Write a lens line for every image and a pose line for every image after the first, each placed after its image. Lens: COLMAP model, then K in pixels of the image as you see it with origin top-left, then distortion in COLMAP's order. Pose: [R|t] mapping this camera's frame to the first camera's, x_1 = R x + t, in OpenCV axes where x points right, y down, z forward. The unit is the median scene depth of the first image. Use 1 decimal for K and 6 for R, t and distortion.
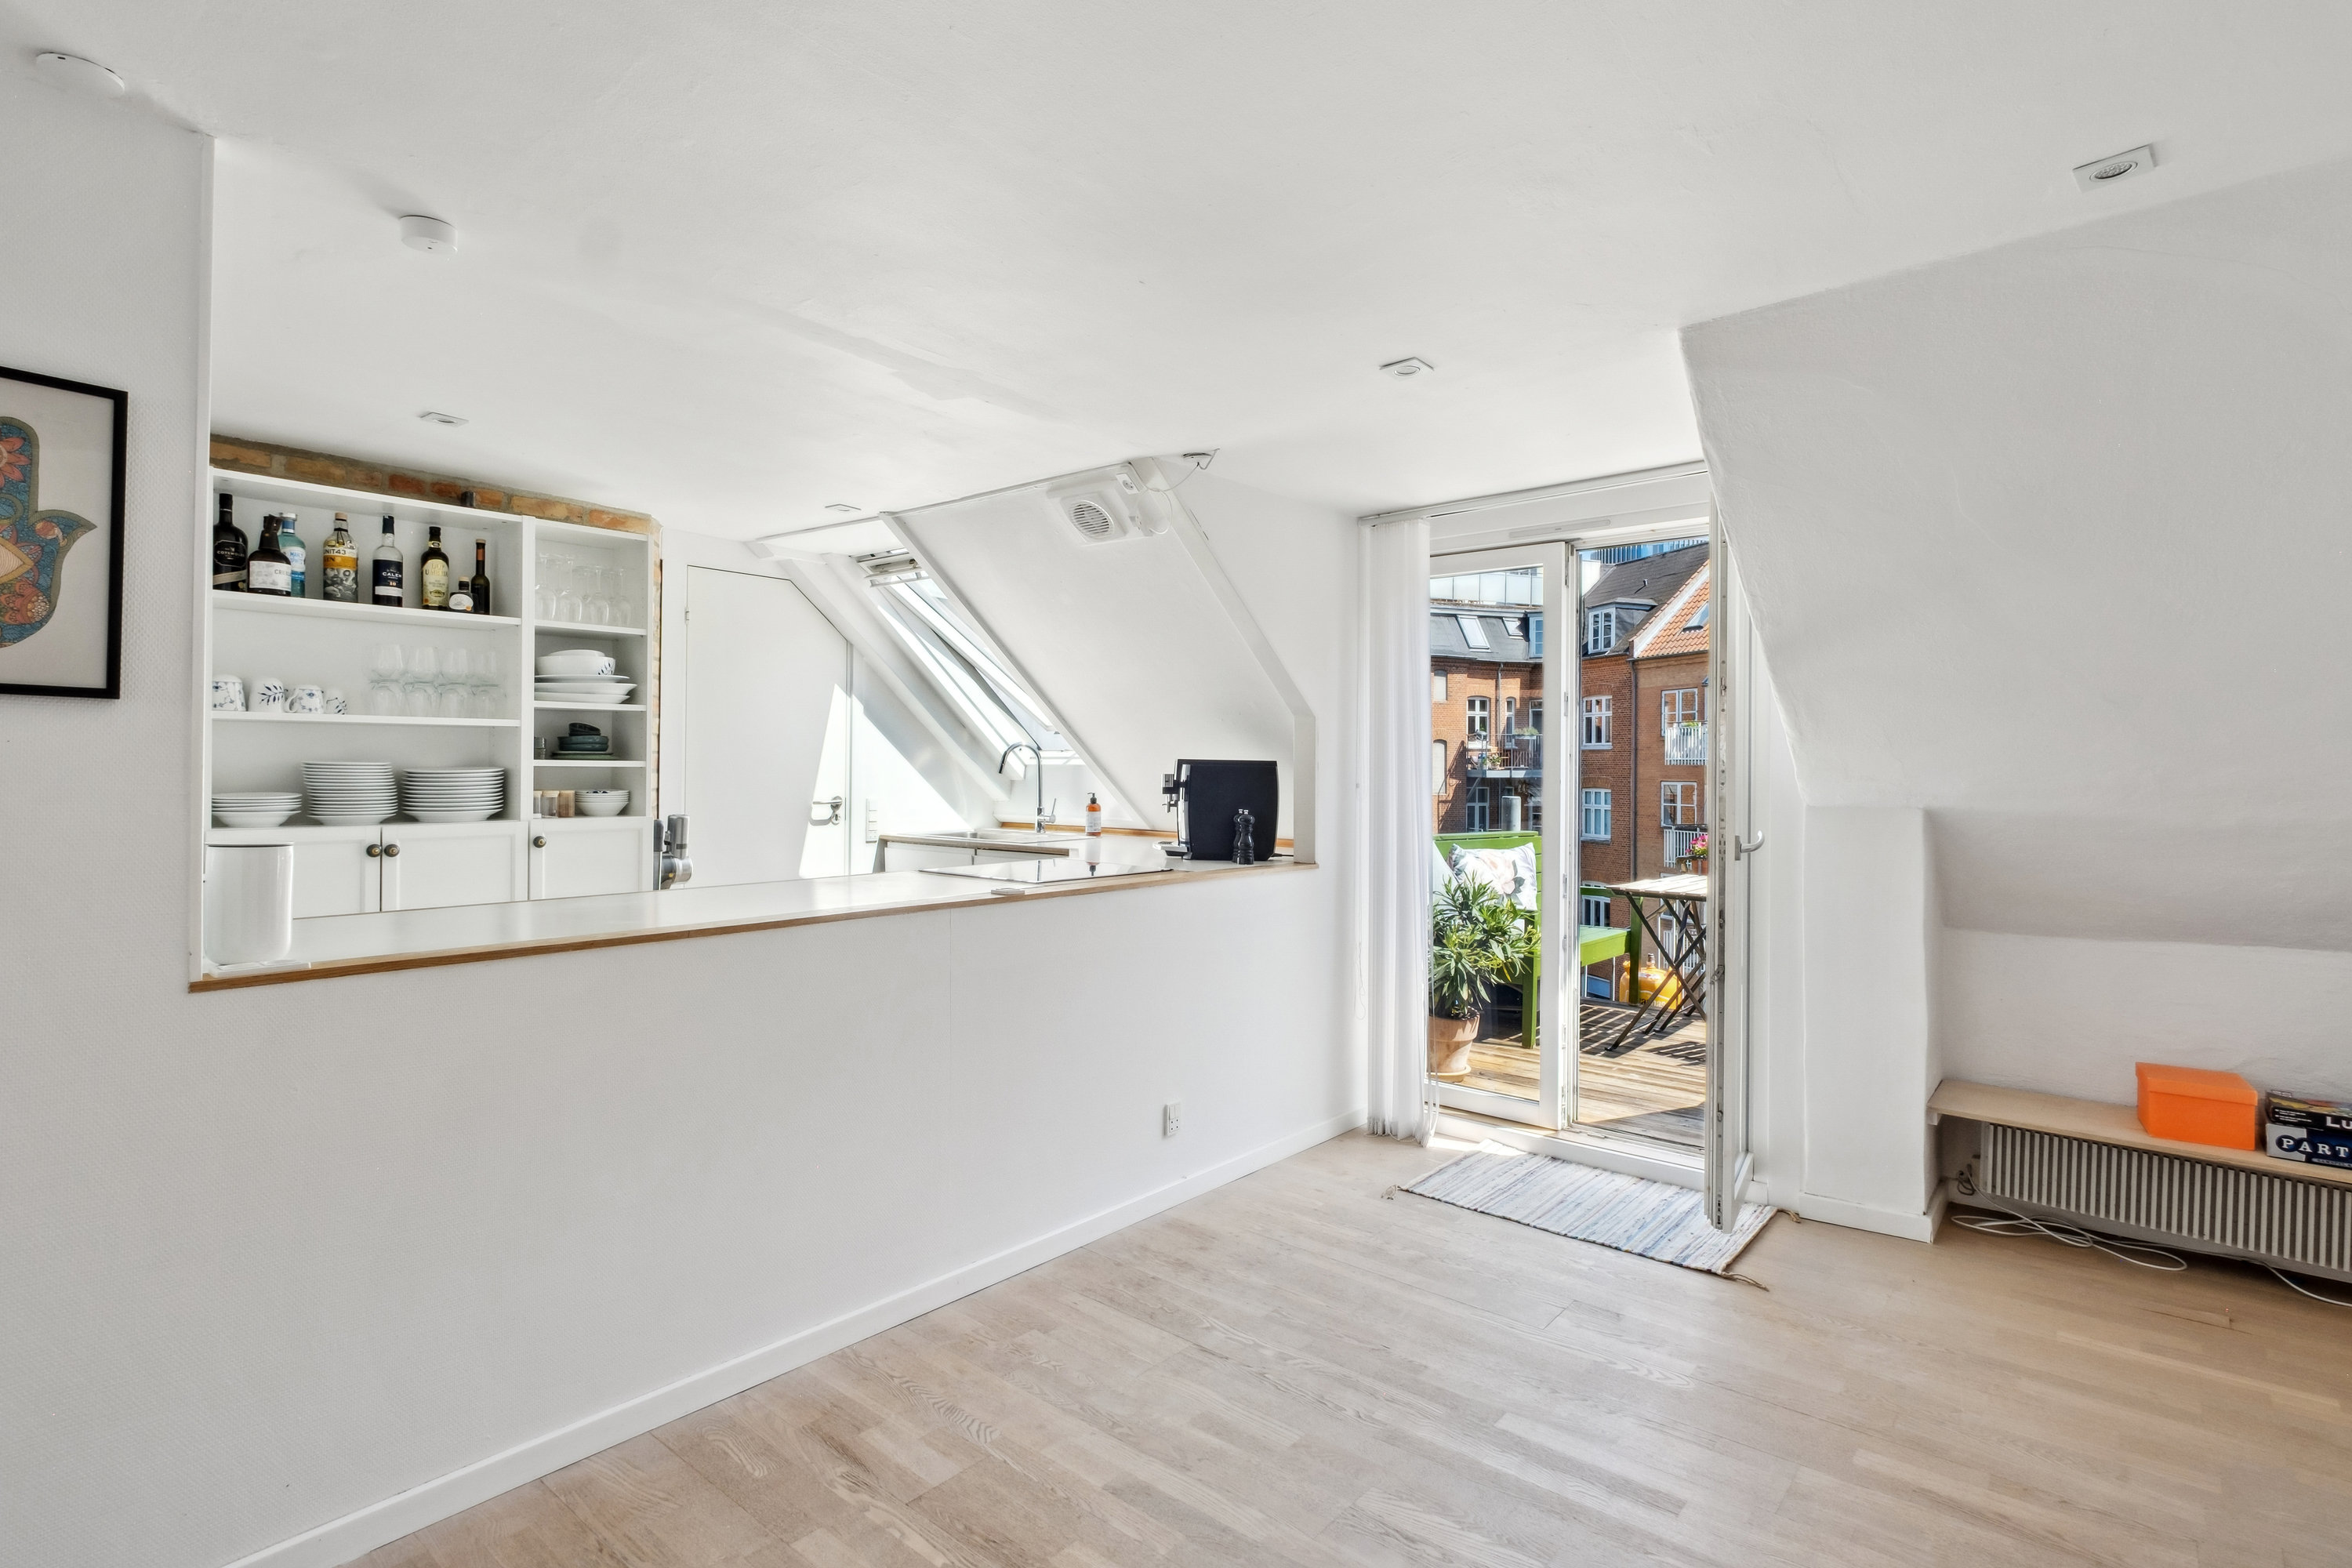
lens RADIAL K [[1145.7, 0, 1157.8], [0, 1145.7, 768.7], [0, 0, 1]] dist [0.002959, 0.001214]
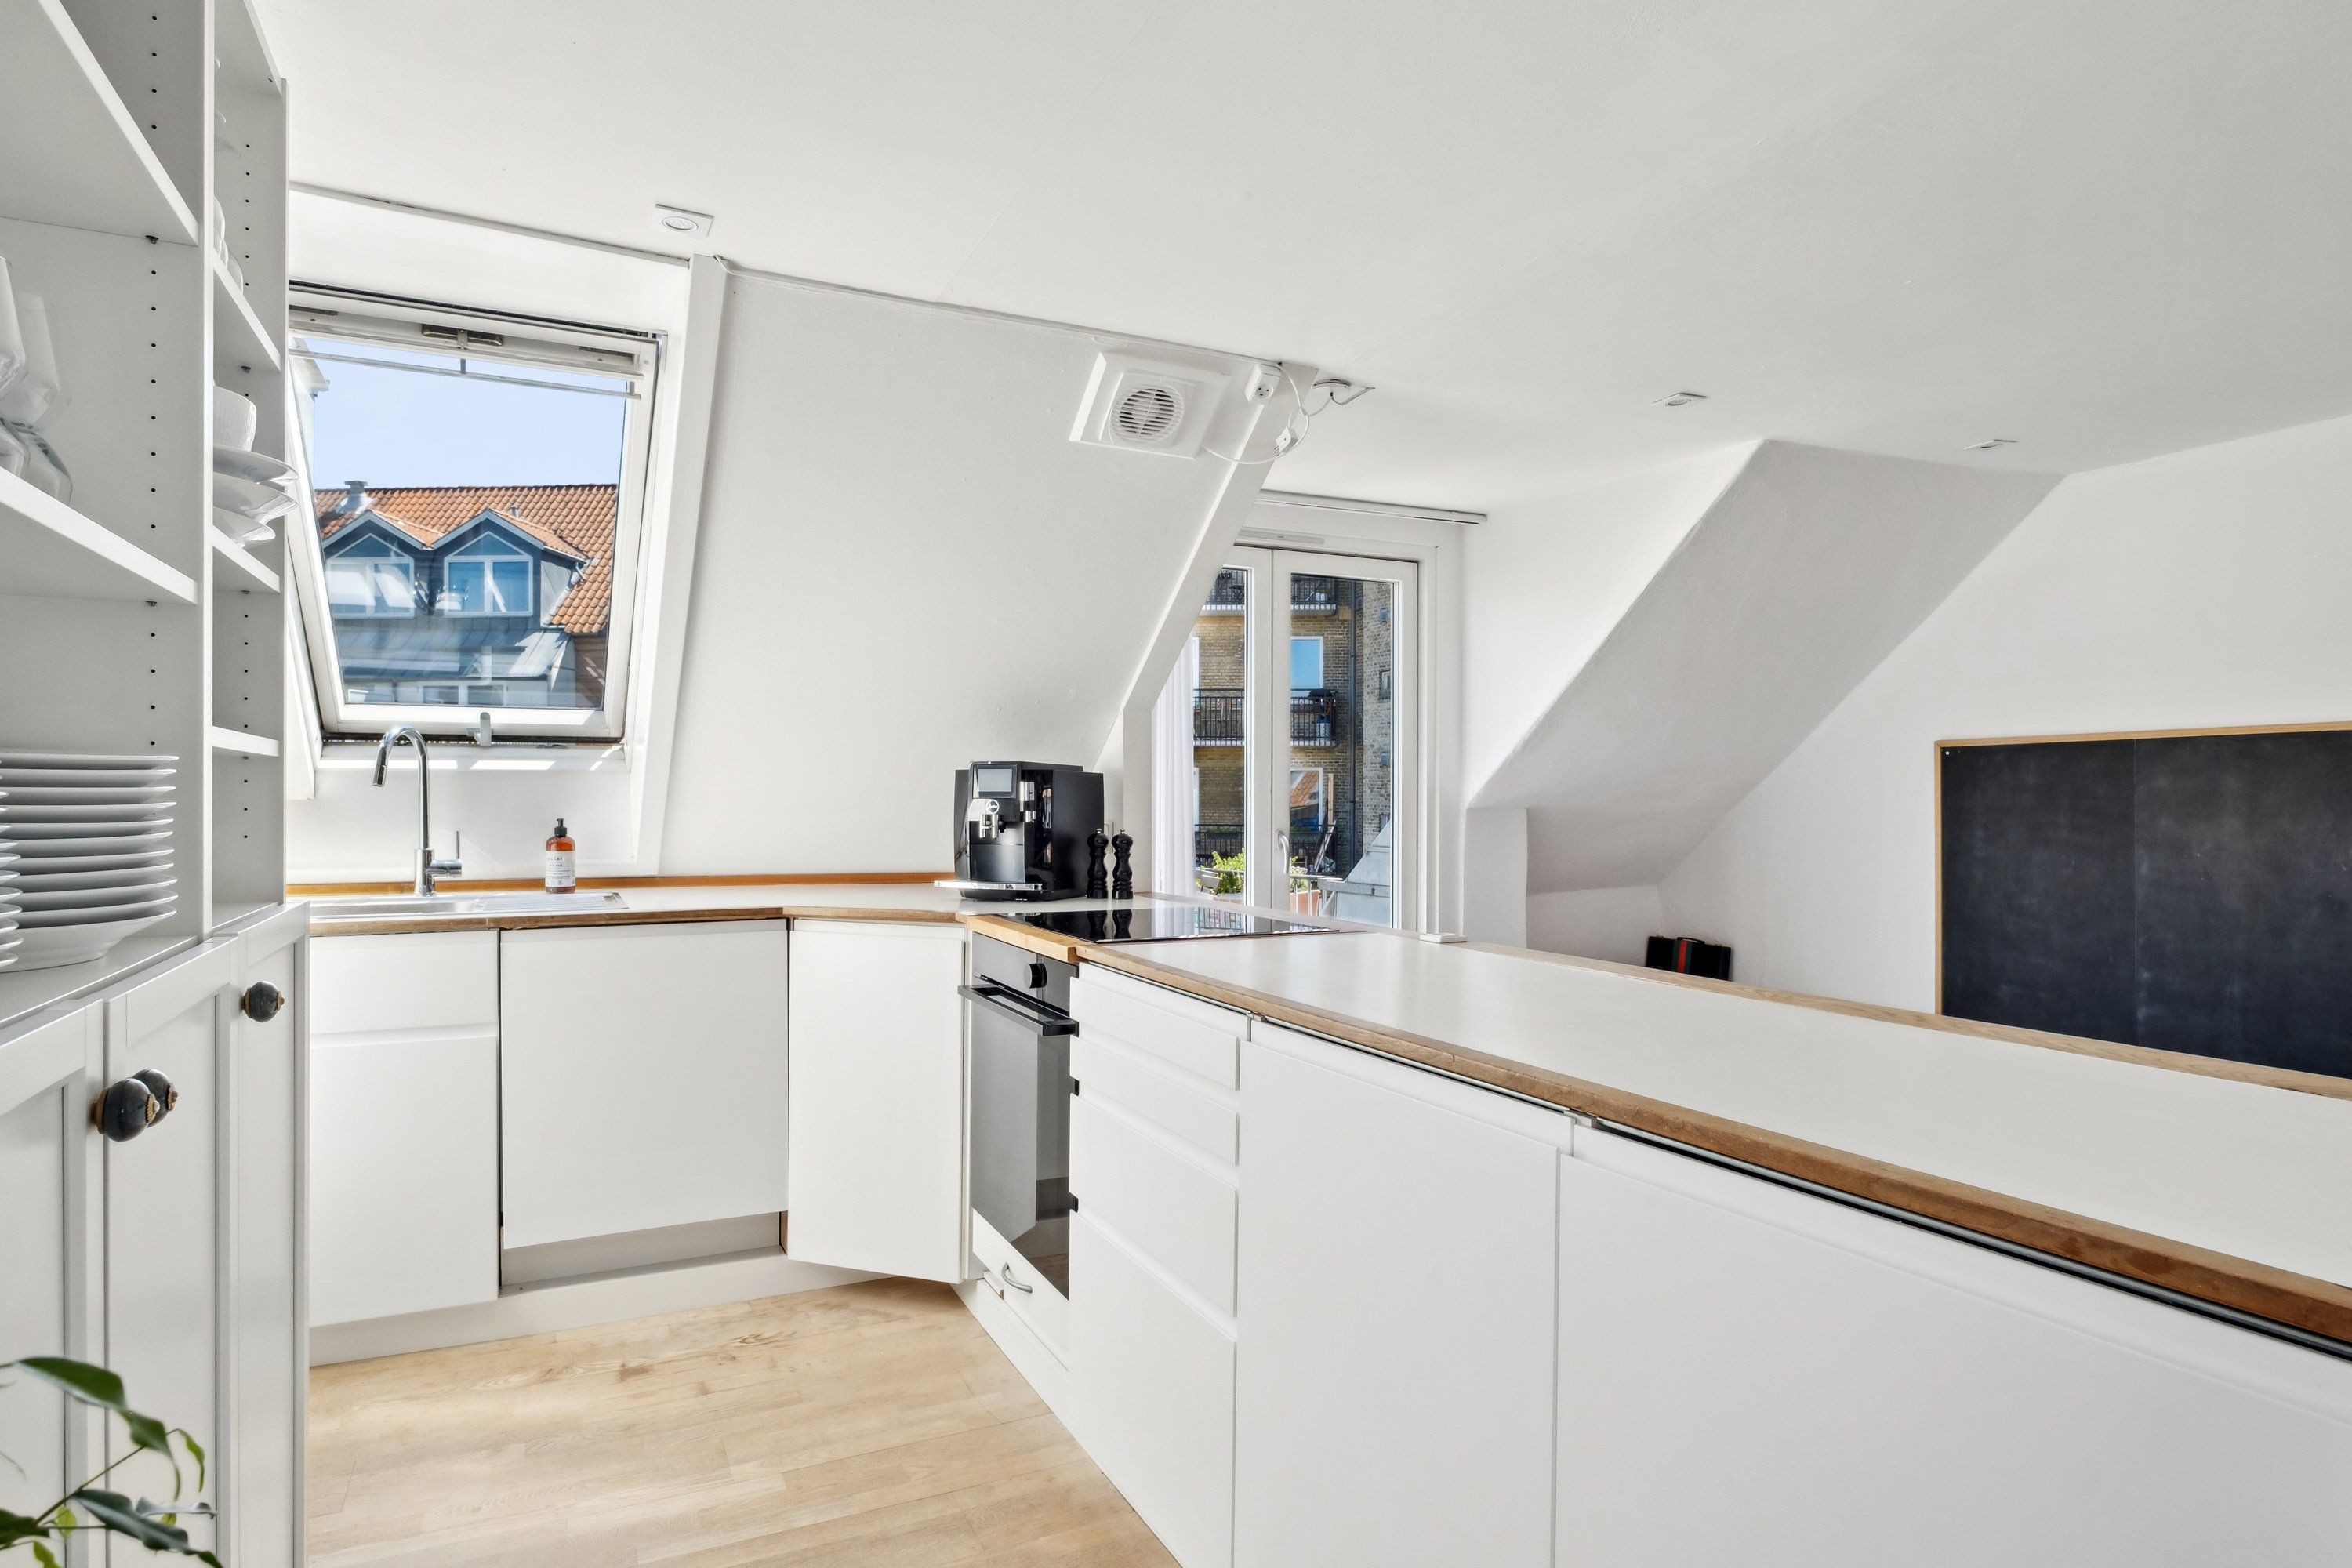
lens RADIAL K [[1291.5, 0, 1177.2], [0, 1291.5, 817.5], [0, 0, 1]] dist [-0.001911, -0.000167]
pose [[0.398113, -0.022682, 0.917056, -0.708937], [0.002039, 0.999714, 0.023841, 0.007908], [-0.917334, -0.007621, 0.398045, 0.616972]]
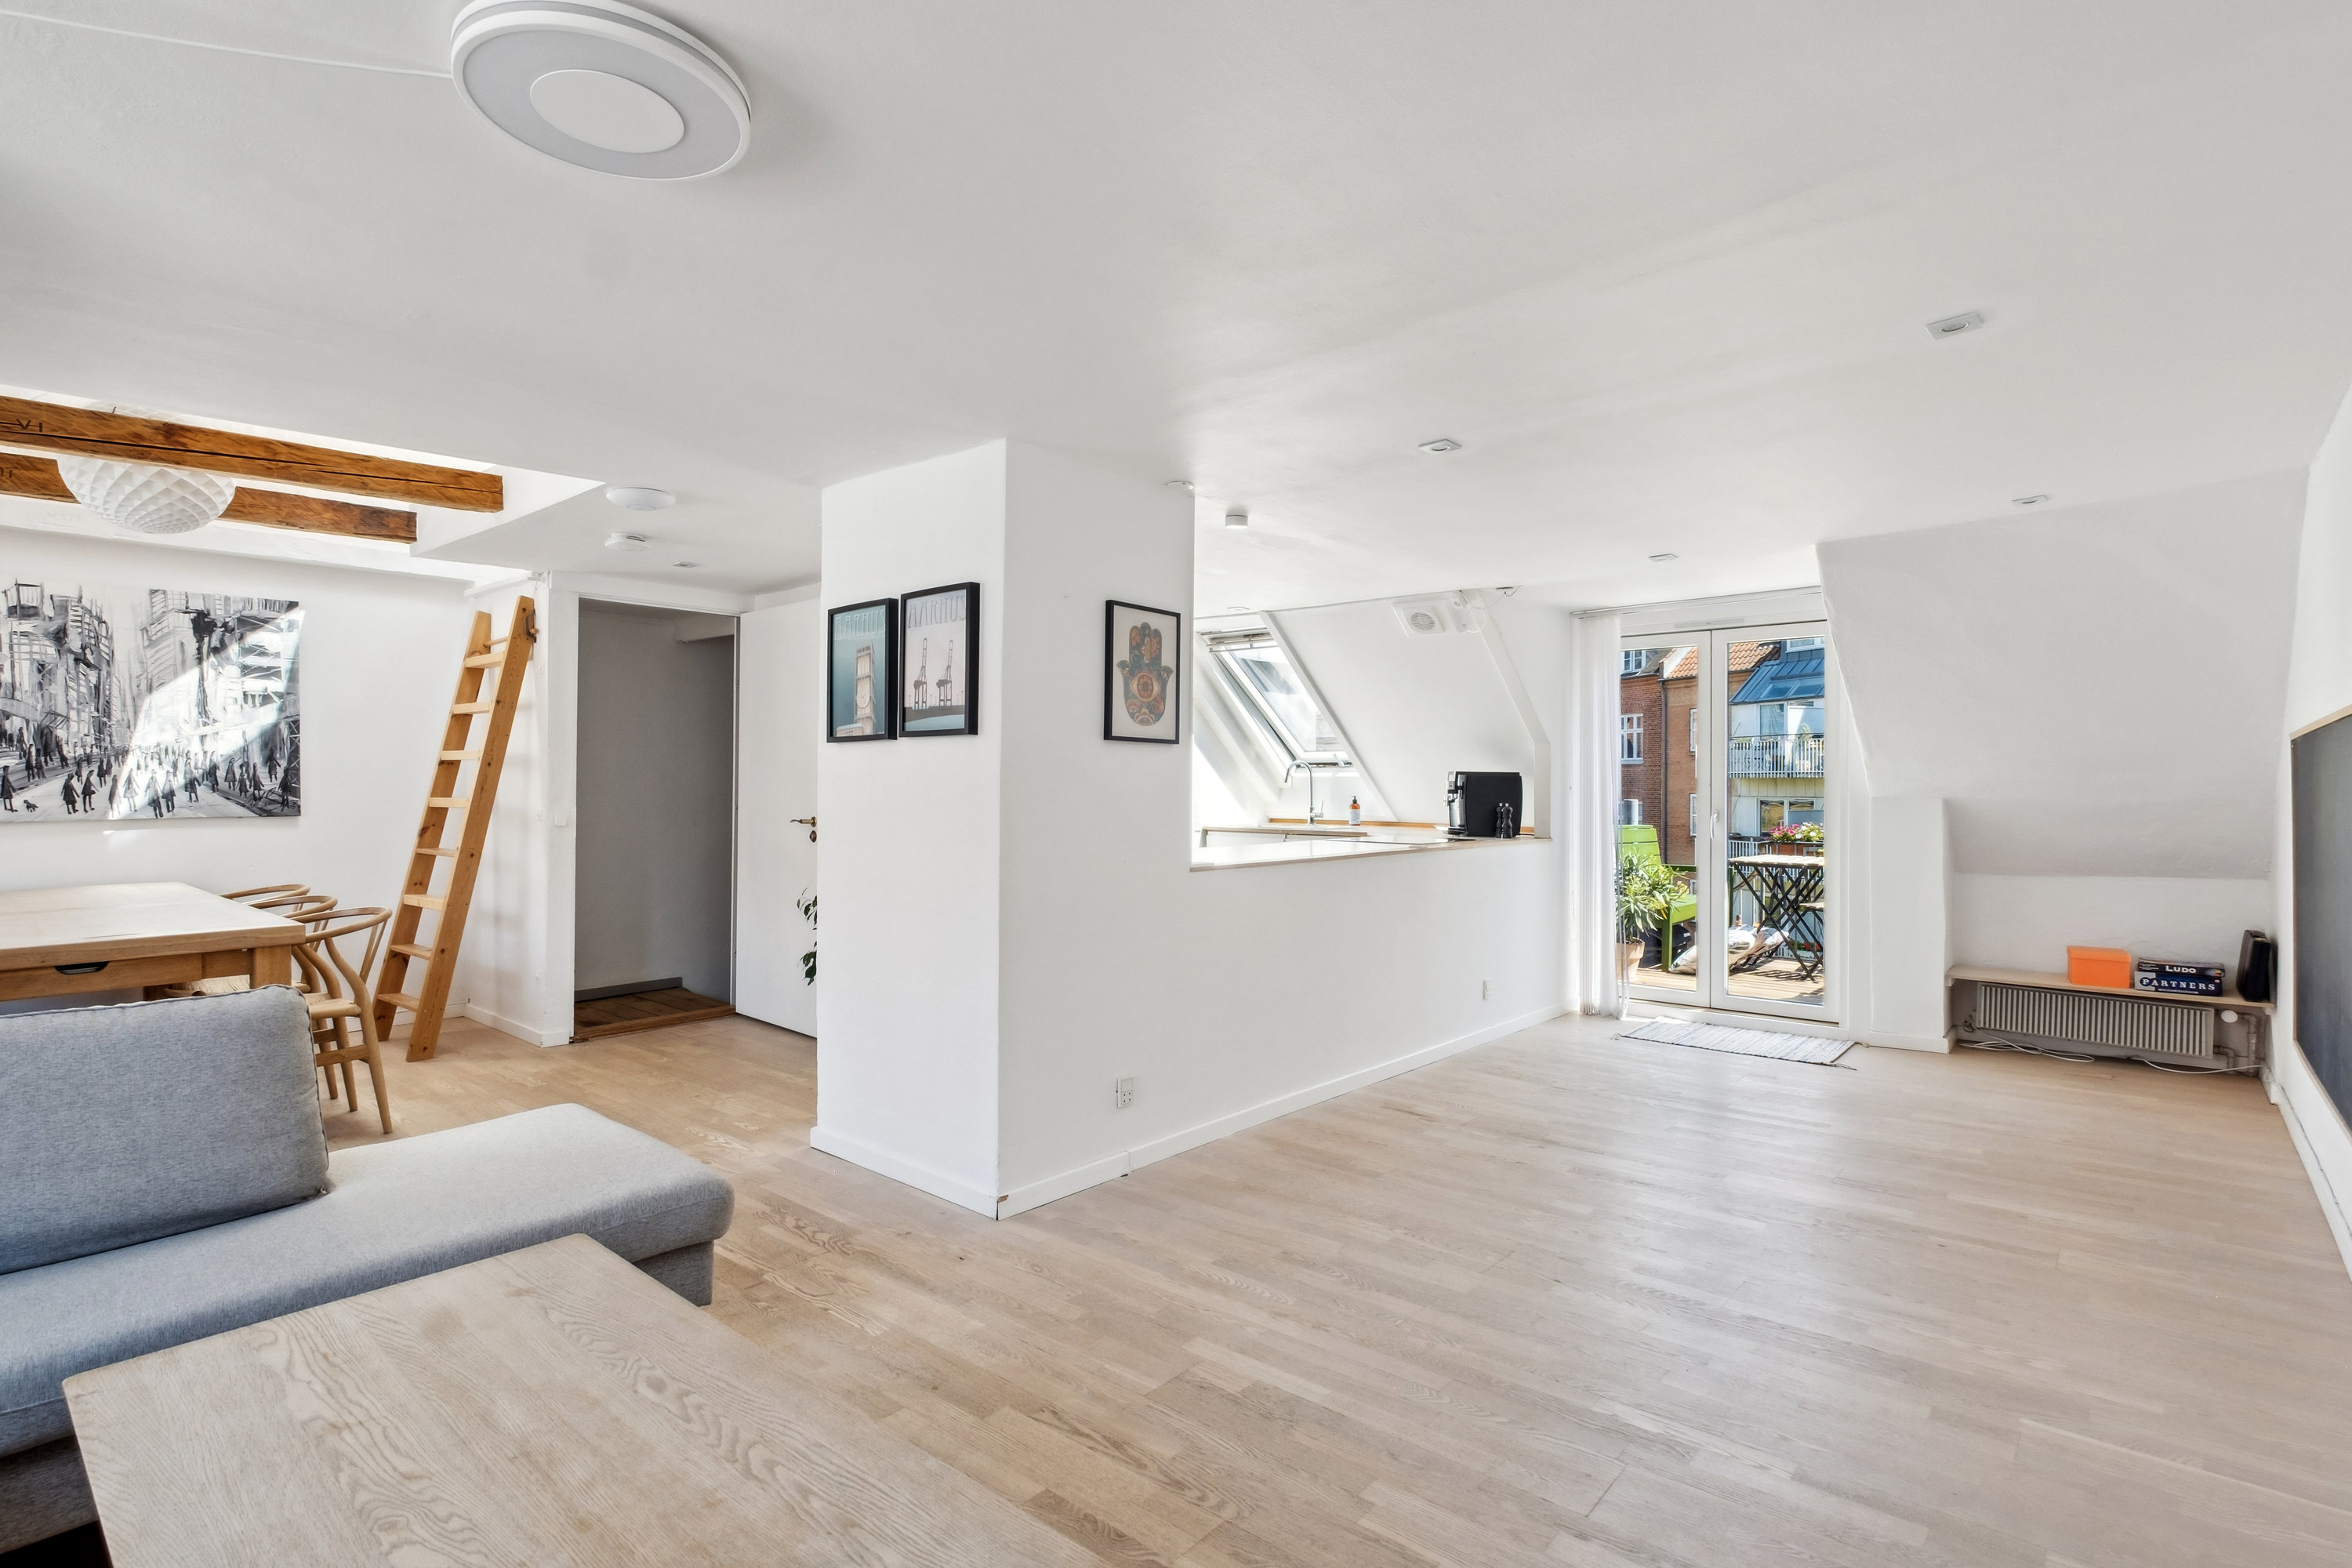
lens RADIAL K [[1132.4, 0, 1176.0], [0, 1132.4, 784.0], [0, 0, 1]] dist [-0.002874, 0.000029]
pose [[0.999989, -0.004322, -0.001943, -0.369127], [0.004319, 0.999990, -0.001071, 0.009216], [0.001948, 0.001062, 0.999998, -0.537862]]
